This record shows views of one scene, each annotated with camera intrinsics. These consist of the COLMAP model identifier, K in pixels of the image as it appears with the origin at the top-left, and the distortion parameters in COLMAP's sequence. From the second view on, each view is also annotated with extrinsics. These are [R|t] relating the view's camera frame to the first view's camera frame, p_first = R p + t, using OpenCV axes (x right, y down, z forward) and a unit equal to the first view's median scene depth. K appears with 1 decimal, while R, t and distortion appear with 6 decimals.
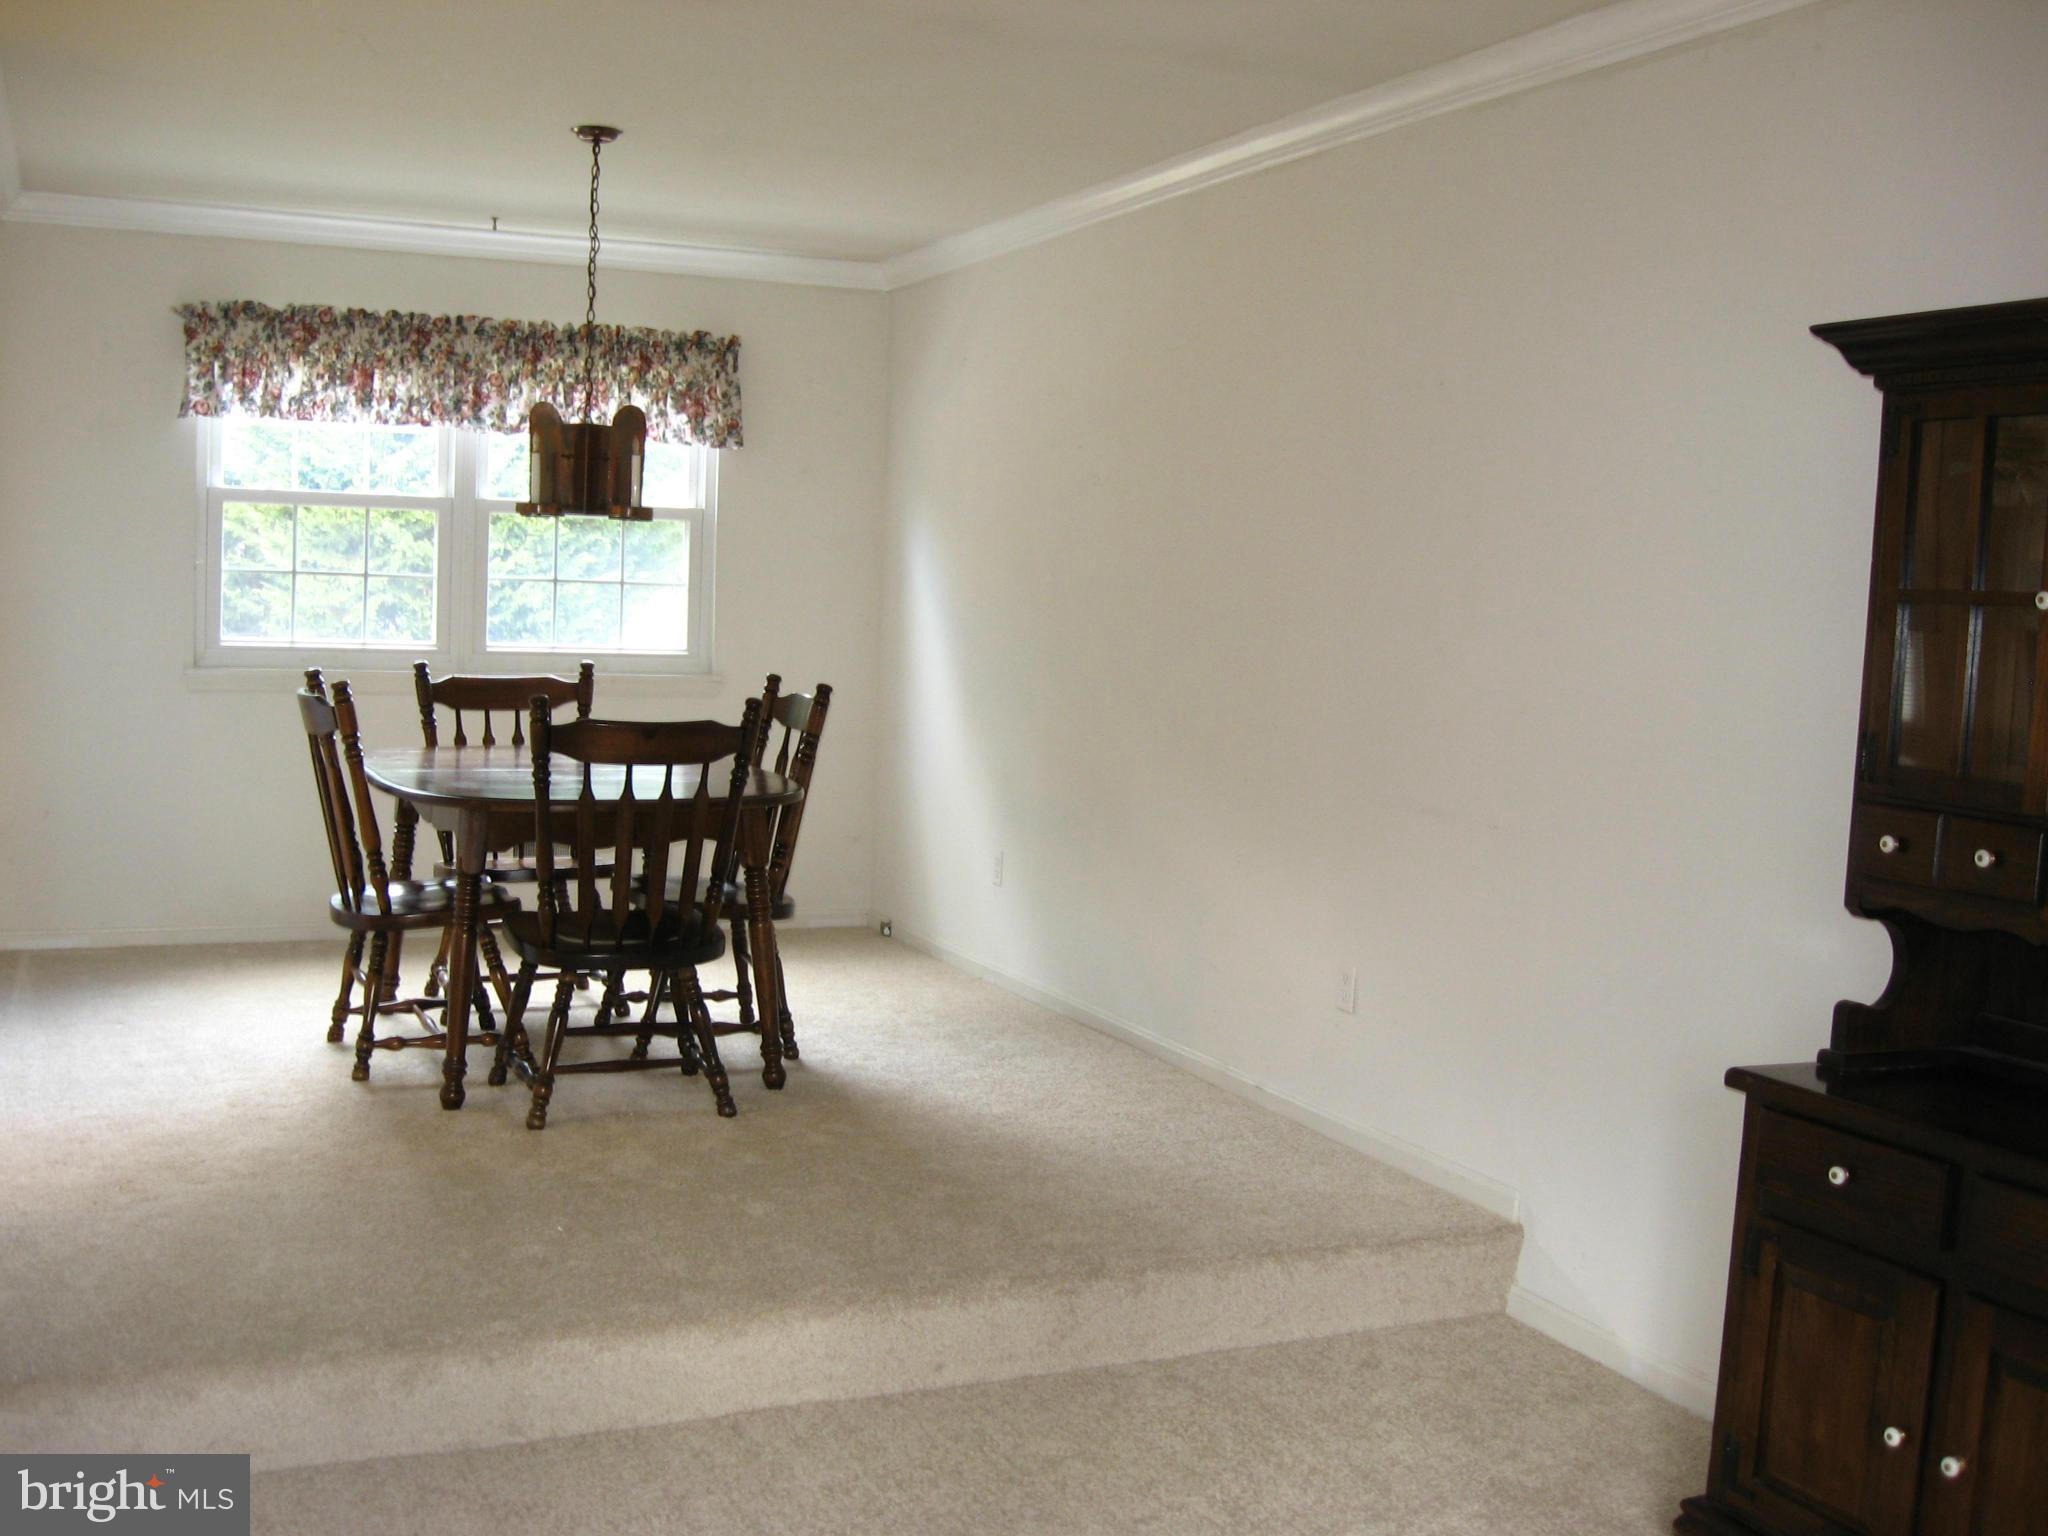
lens RADIAL K [[2136.9, 0, 1023.1], [0, 2136.9, 775.1], [0, 0, 1]] dist [-0.138727, 0.071883]
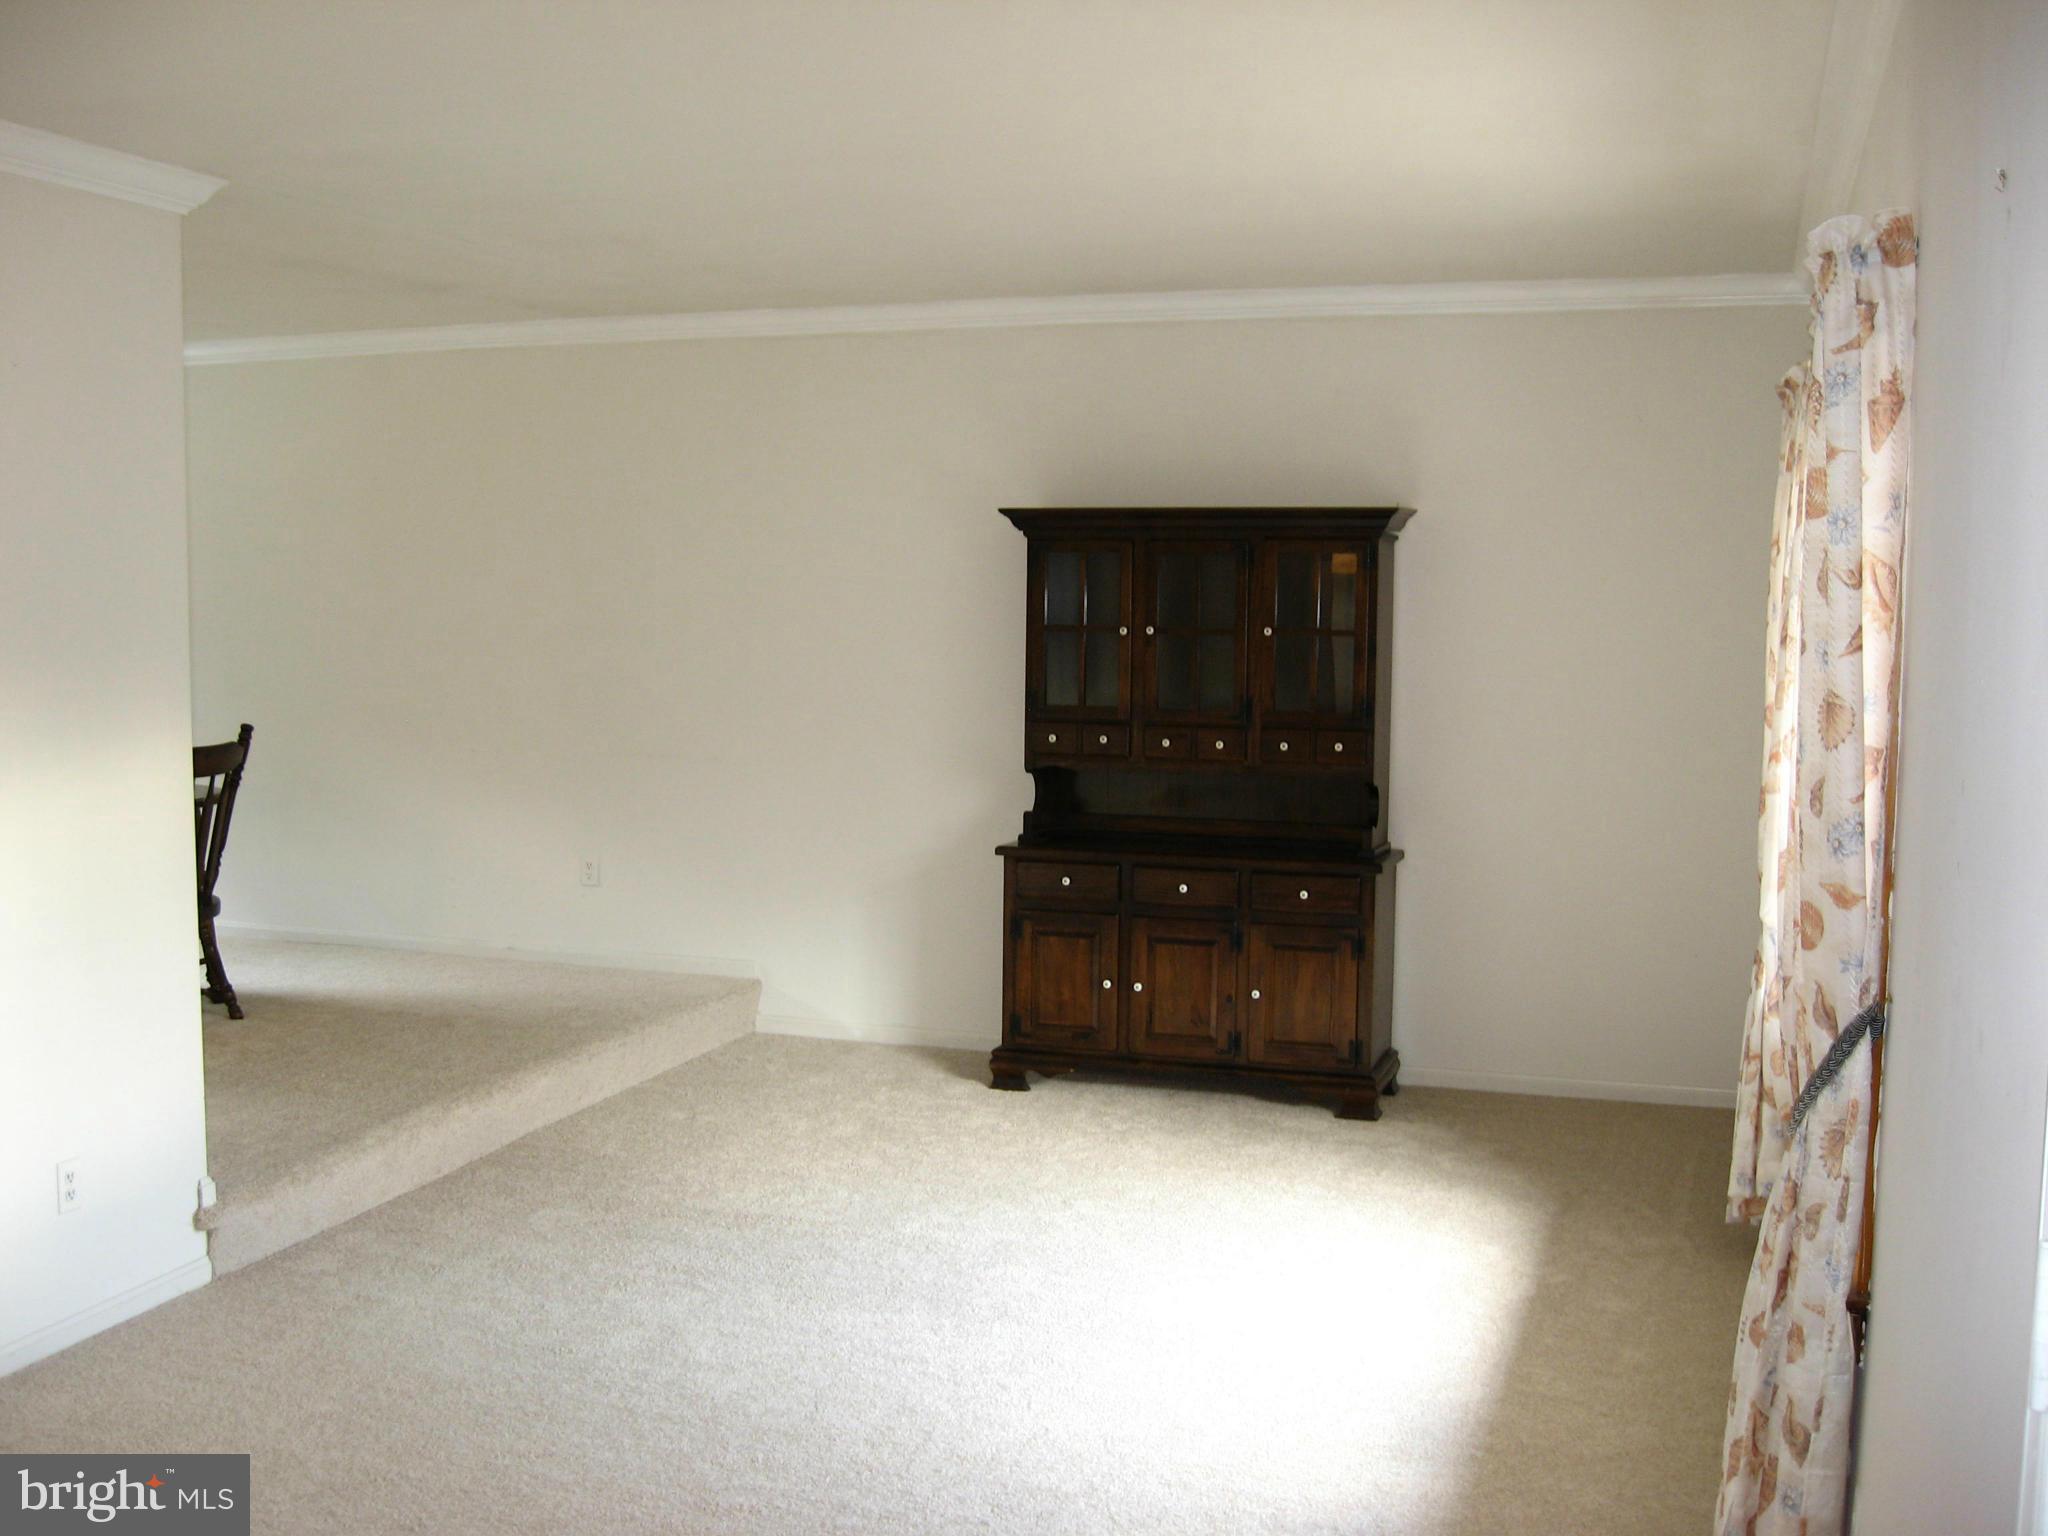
lens RADIAL K [[2136.9, 0, 1023.1], [0, 2136.9, 775.1], [0, 0, 1]] dist [-0.138727, 0.071883]
pose [[0.680821, -0.102033, 0.725308, -1.275632], [0.084297, 0.994585, 0.060787, -0.069856], [-0.727583, 0.019757, 0.685735, -0.563805]]
